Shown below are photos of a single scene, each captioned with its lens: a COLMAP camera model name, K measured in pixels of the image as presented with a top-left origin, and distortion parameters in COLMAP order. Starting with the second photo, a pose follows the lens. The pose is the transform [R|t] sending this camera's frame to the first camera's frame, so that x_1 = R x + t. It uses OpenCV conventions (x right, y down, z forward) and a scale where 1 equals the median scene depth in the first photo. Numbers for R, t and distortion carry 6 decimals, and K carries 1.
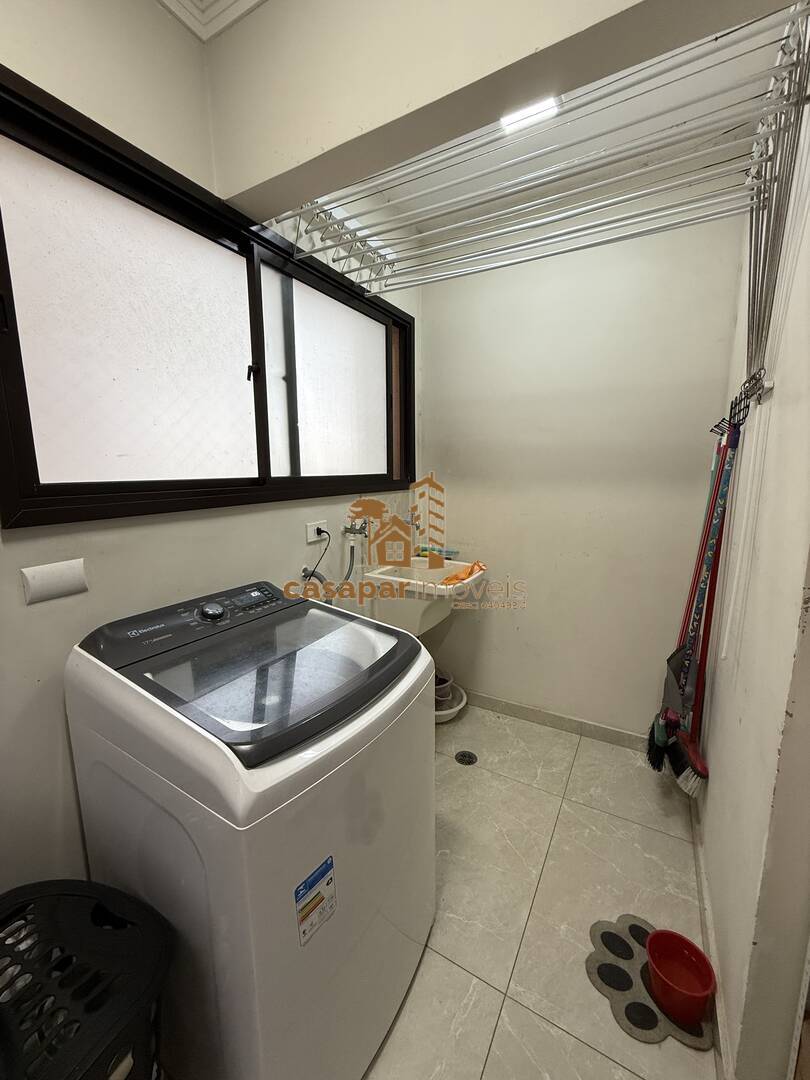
lens RADIAL K [[432.2, 0, 405.2], [0, 432.2, 537.3], [0, 0, 1]] dist [0.001839, -0.000075]
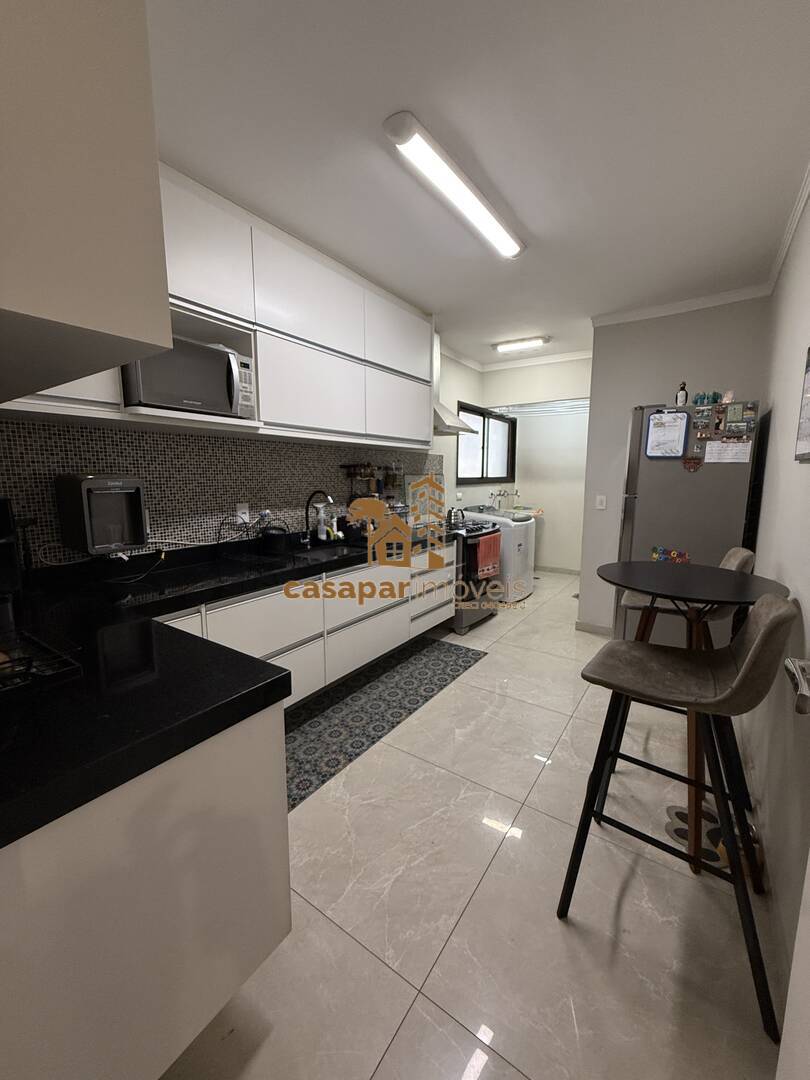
lens RADIAL K [[432.2, 0, 405.2], [0, 432.2, 537.3], [0, 0, 1]] dist [0.001839, -0.000075]
pose [[0.997193, 0.011143, -0.074046, -0.501464], [-0.012304, 0.999808, -0.015241, 0.300774], [0.073862, 0.016109, 0.997138, -1.868307]]
